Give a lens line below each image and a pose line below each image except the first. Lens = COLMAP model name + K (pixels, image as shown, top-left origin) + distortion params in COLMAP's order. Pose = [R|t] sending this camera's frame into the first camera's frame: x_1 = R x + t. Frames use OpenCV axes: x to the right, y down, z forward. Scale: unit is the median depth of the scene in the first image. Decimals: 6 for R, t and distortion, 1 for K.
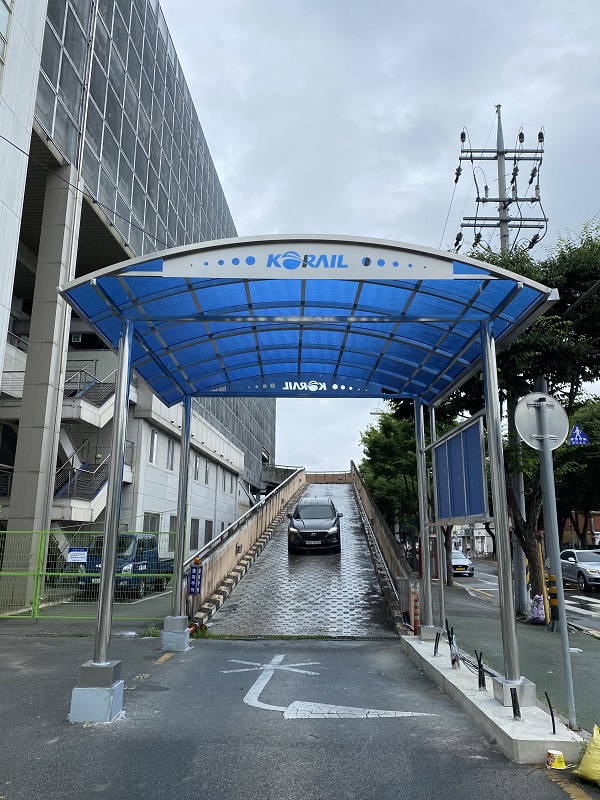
lens RADIAL K [[608.6, 0, 298.3], [0, 608.6, 386.9], [0, 0, 1]] dist [0.032748, -0.041391]
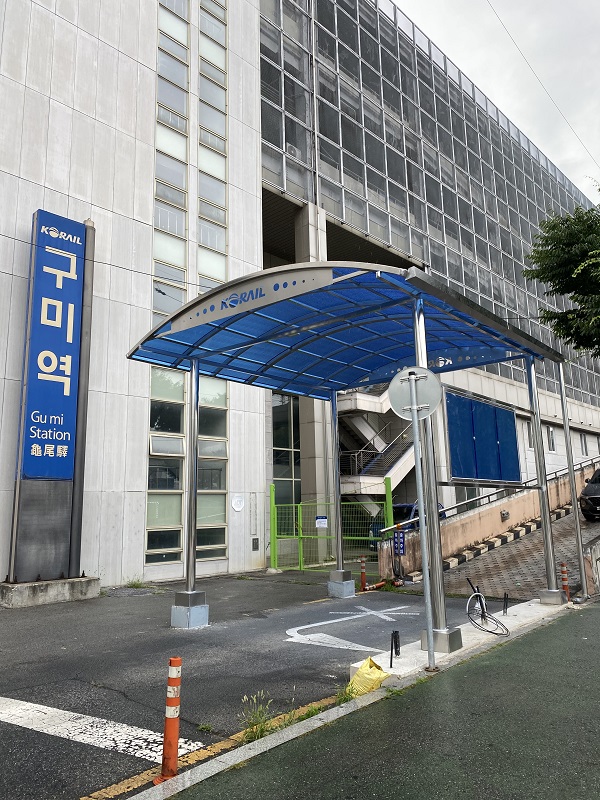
lens RADIAL K [[608.6, 0, 292.5], [0, 608.6, 385.6], [0, 0, 1]] dist [0.032748, -0.041391]
pose [[0.759252, -0.150990, -0.633039, 0.438343], [0.179399, 0.983584, -0.019434, 0.011415], [0.625582, -0.098811, 0.773876, 0.017243]]
